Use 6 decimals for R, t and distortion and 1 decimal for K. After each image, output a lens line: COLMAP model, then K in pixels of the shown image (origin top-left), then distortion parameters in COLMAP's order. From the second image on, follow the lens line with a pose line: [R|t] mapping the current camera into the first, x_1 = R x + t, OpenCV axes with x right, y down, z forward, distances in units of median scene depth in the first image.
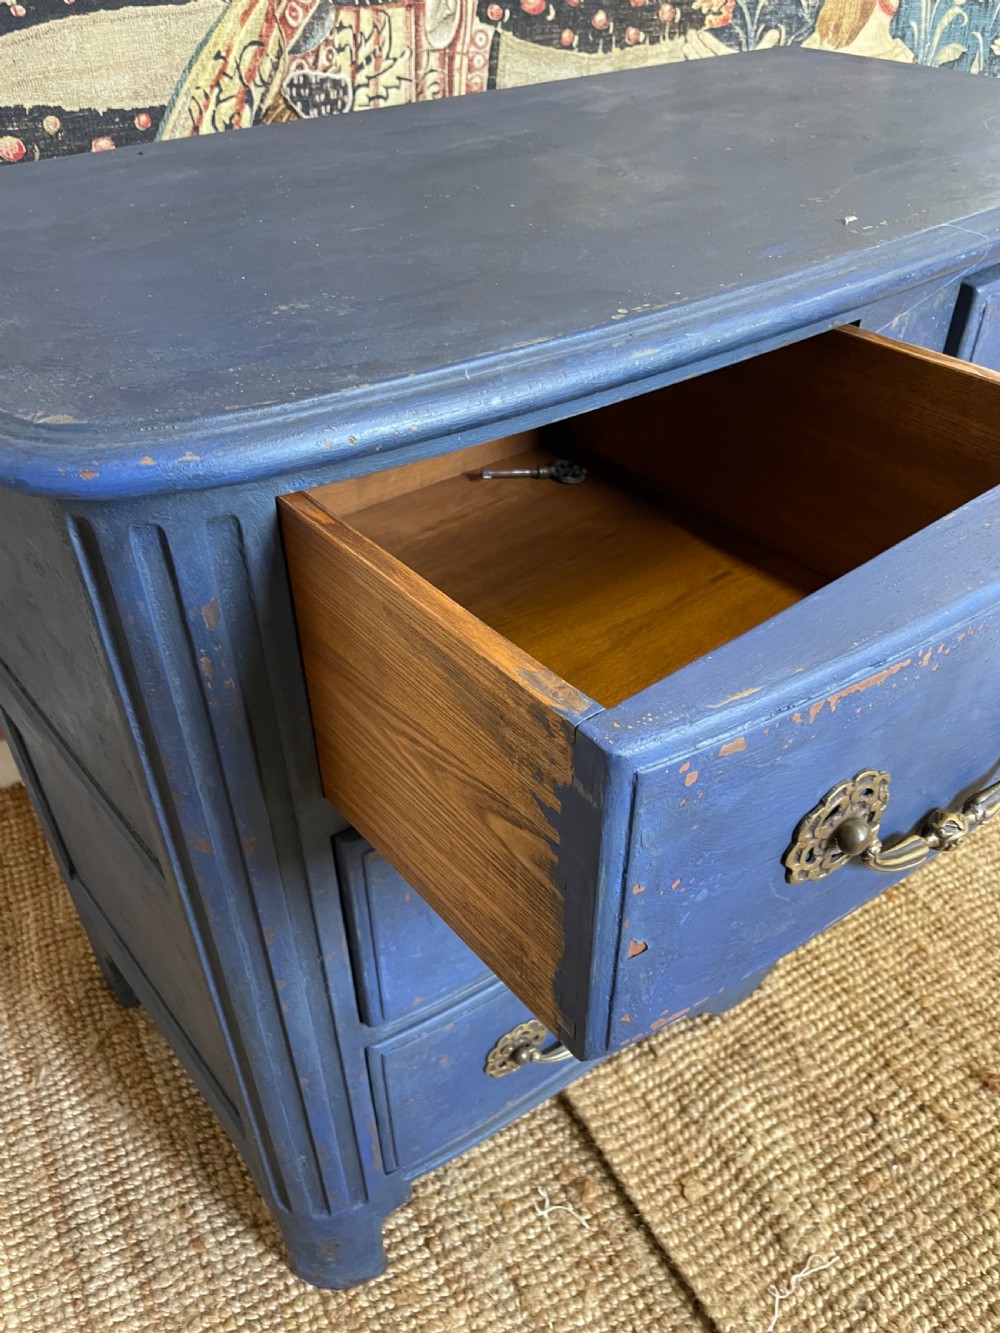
lens RADIAL K [[1024.3, 0, 508.5], [0, 1024.3, 680.3], [0, 0, 1]] dist [0.082028, -0.122993]
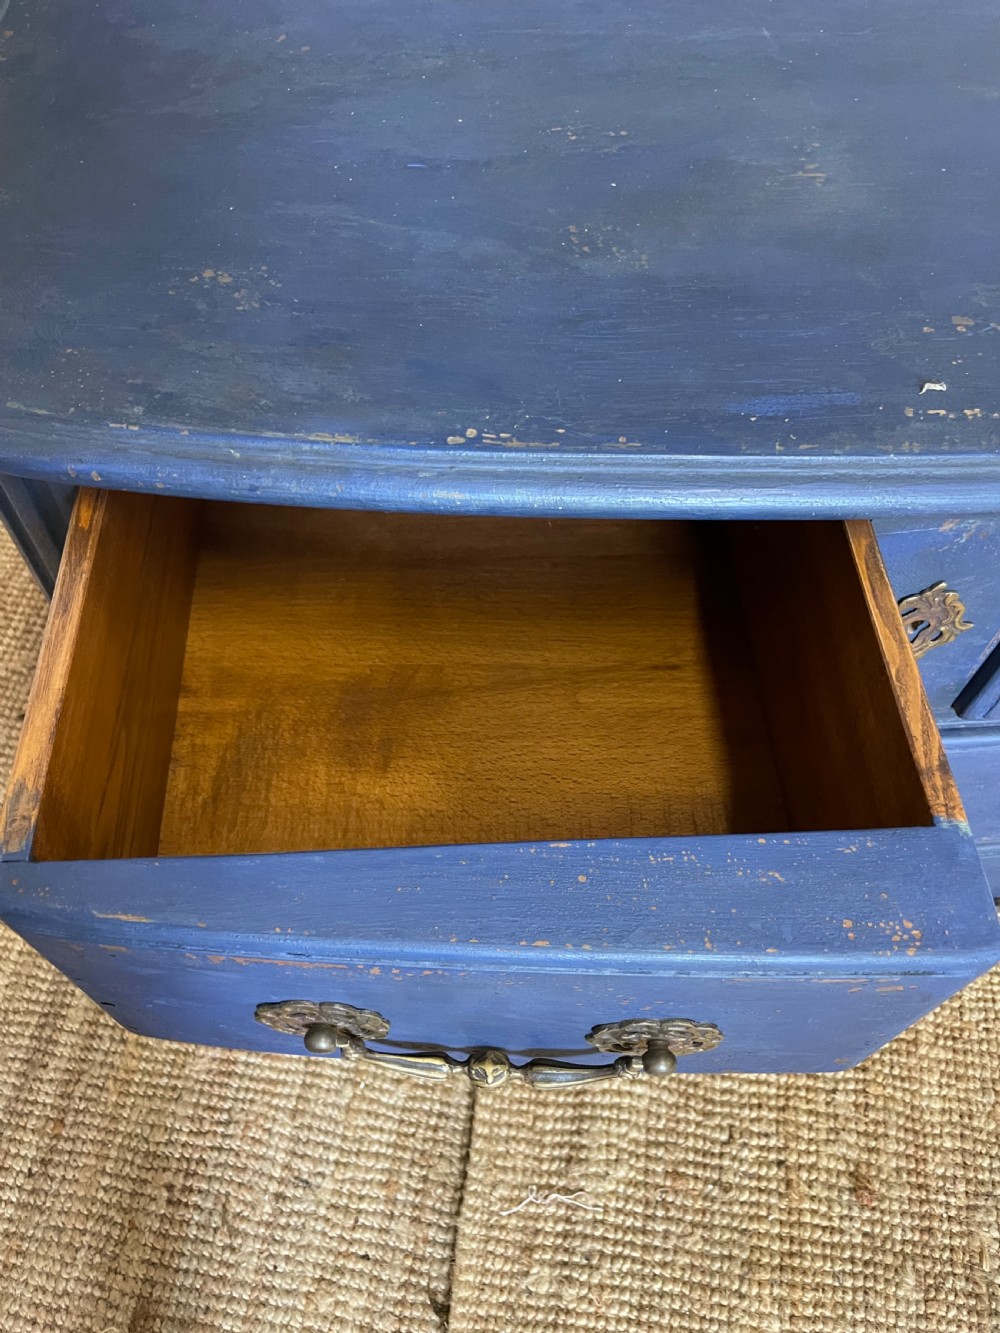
lens RADIAL K [[1024.3, 0, 491.2], [0, 1024.3, 669.5], [0, 0, 1]] dist [0.082028, -0.122993]
pose [[0.797645, 0.516486, -0.311455, 0.241589], [-0.394123, 0.837250, 0.379052, -0.252058], [0.456541, -0.179597, 0.871387, 0.090376]]
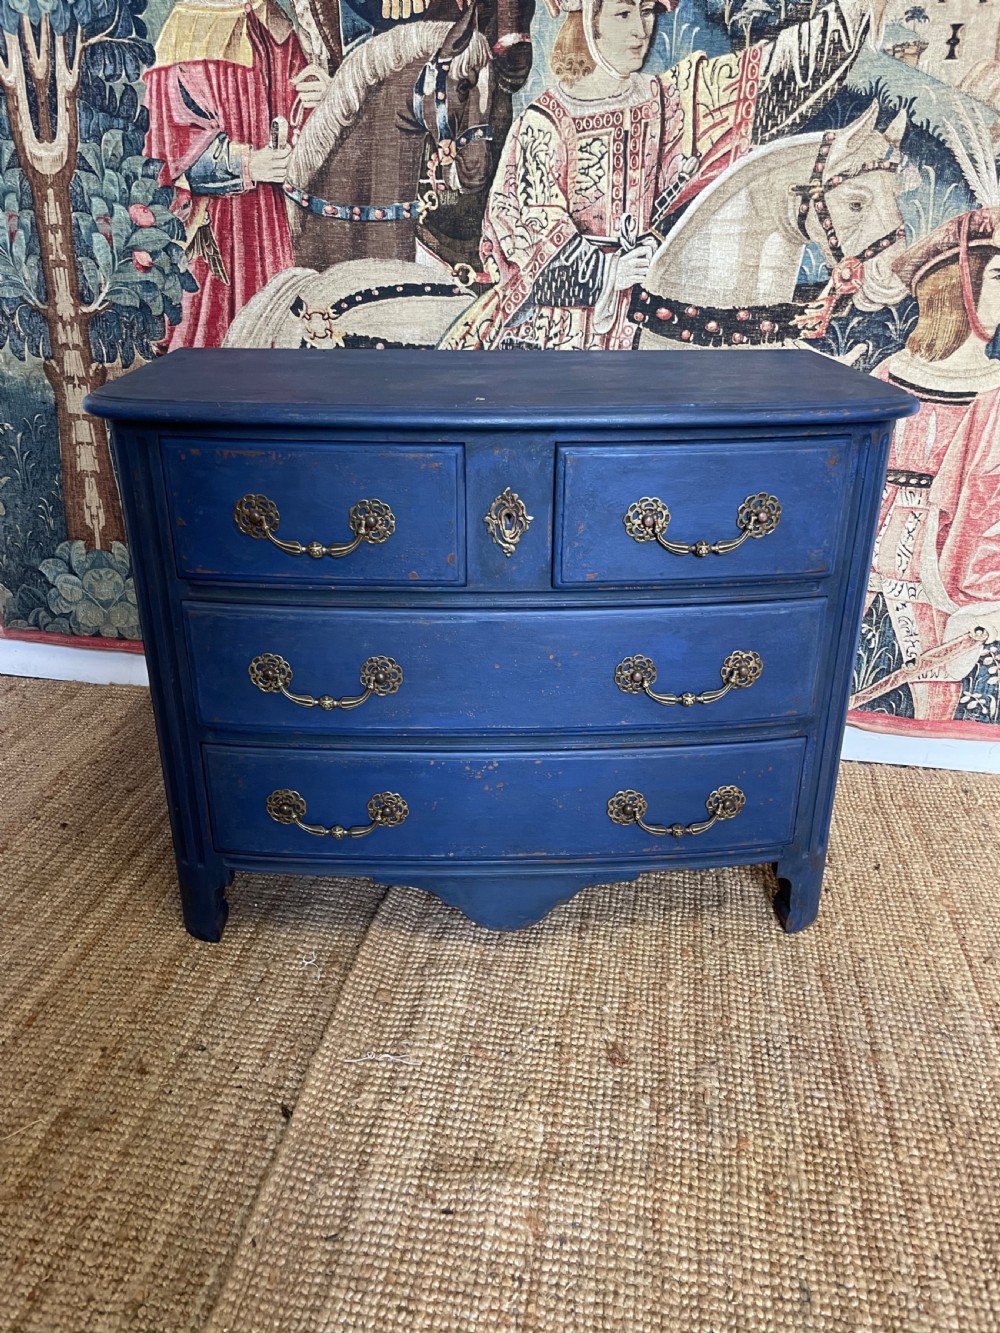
lens RADIAL K [[1026.3, 0, 504.0], [0, 1026.3, 661.9], [0, 0, 1]] dist [0.053361, -0.053860]
pose [[0.786338, 0.258619, -0.561061, 0.961614], [-0.392706, 0.910318, -0.130779, 0.163462], [0.476922, 0.323169, 0.817379, -0.282355]]
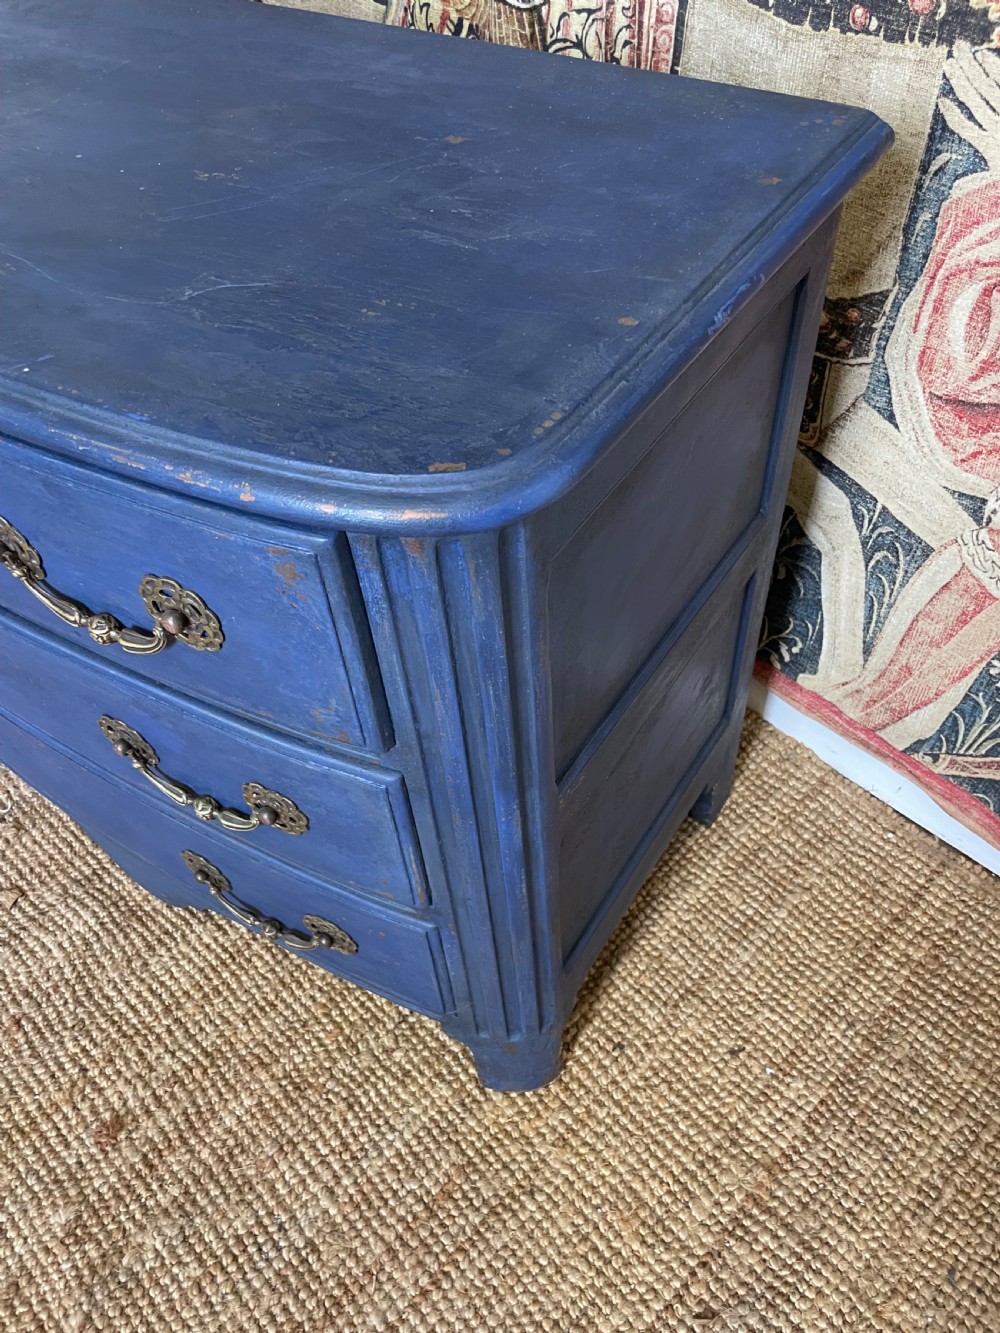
lens RADIAL K [[1024.3, 0, 507.9], [0, 1024.3, 667.2], [0, 0, 1]] dist [0.082028, -0.122993]
pose [[0.279121, 0.715532, -0.640394, 0.909070], [-0.556079, 0.664141, 0.499693, -0.647080], [0.782858, 0.216635, 0.583268, 0.623221]]
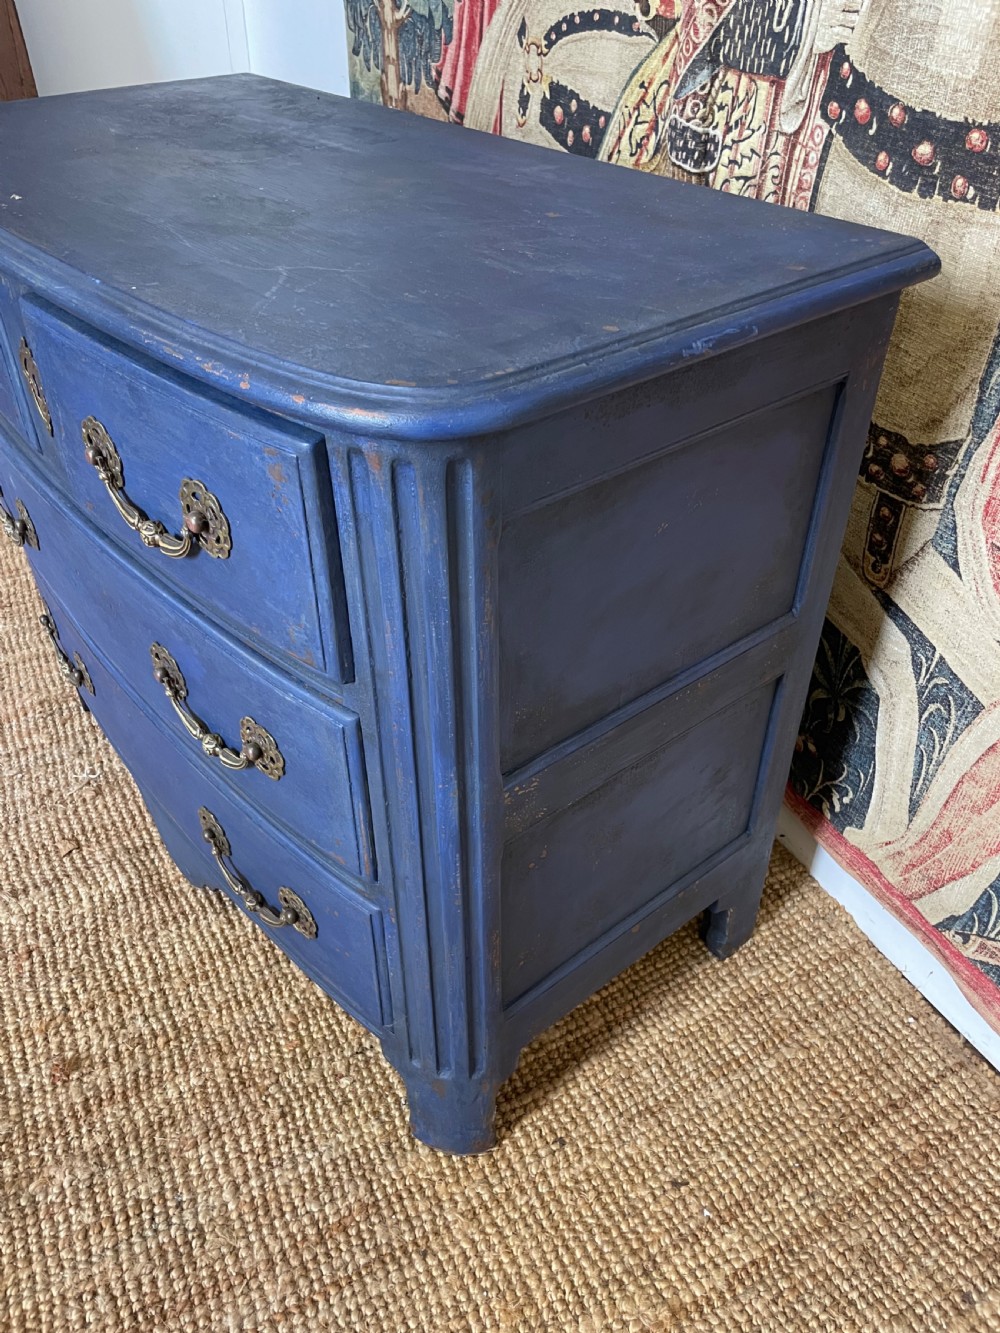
lens RADIAL K [[1024.3, 0, 506.0], [0, 1024.3, 667.6], [0, 0, 1]] dist [0.082028, -0.122993]
pose [[-0.009520, 0.613267, -0.789818, 1.059362], [-0.624065, 0.613508, 0.483891, -0.667240], [0.781315, 0.497504, 0.376878, 0.758478]]
